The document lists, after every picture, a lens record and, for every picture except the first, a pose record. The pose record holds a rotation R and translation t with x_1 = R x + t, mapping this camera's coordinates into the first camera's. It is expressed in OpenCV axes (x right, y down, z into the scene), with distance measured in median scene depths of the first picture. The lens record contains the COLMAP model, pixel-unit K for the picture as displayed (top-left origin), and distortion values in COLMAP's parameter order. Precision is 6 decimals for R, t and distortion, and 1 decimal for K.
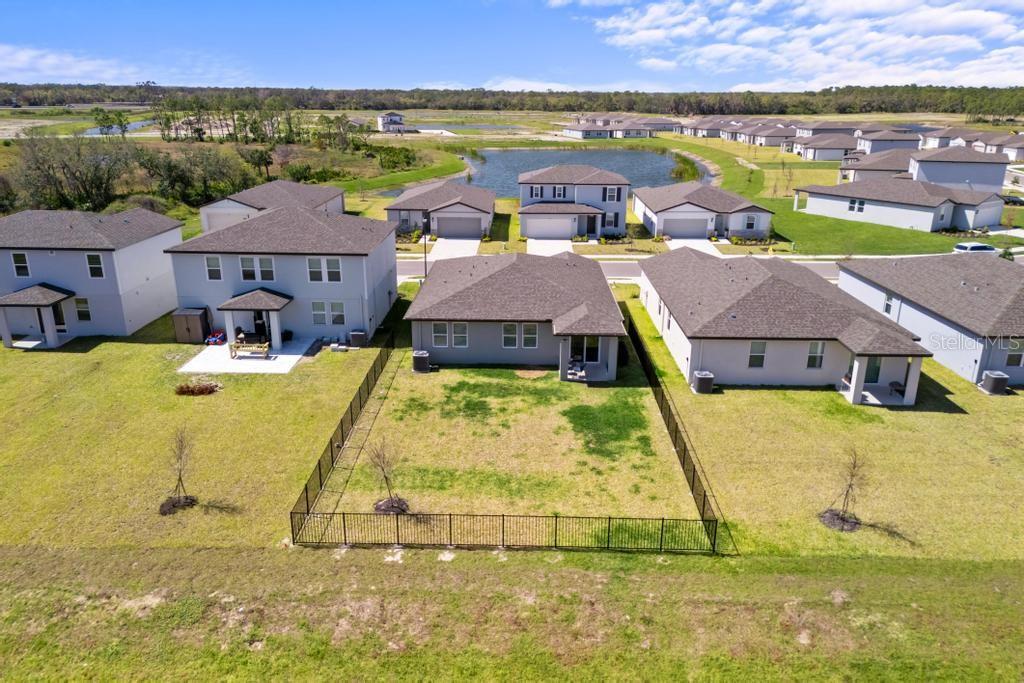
lens RADIAL K [[747.7, 0, 512.0], [0, 747.7, 341.5], [0, 0, 1]] dist [0.067674, -0.059048]
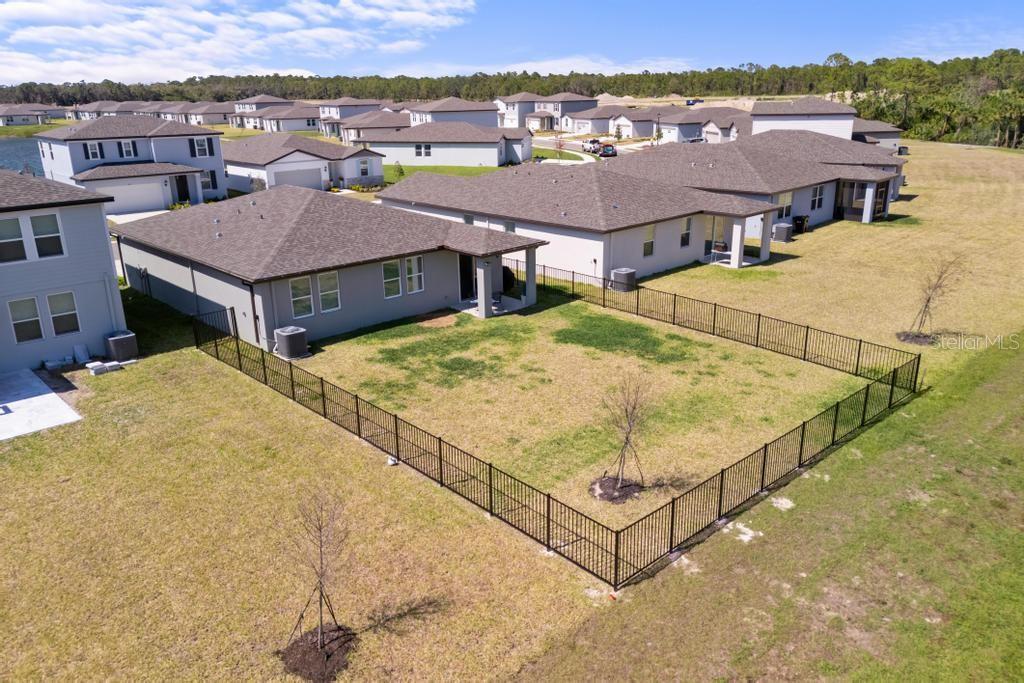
lens RADIAL K [[782.2, 0, 512.0], [0, 782.2, 341.5], [0, 0, 1]] dist [0.045412, -0.011671]
pose [[0.707597, -0.231896, 0.667481, -0.466804], [0.240096, 0.967319, 0.081541, 0.017314], [-0.664576, 0.102561, 0.740149, 0.409221]]
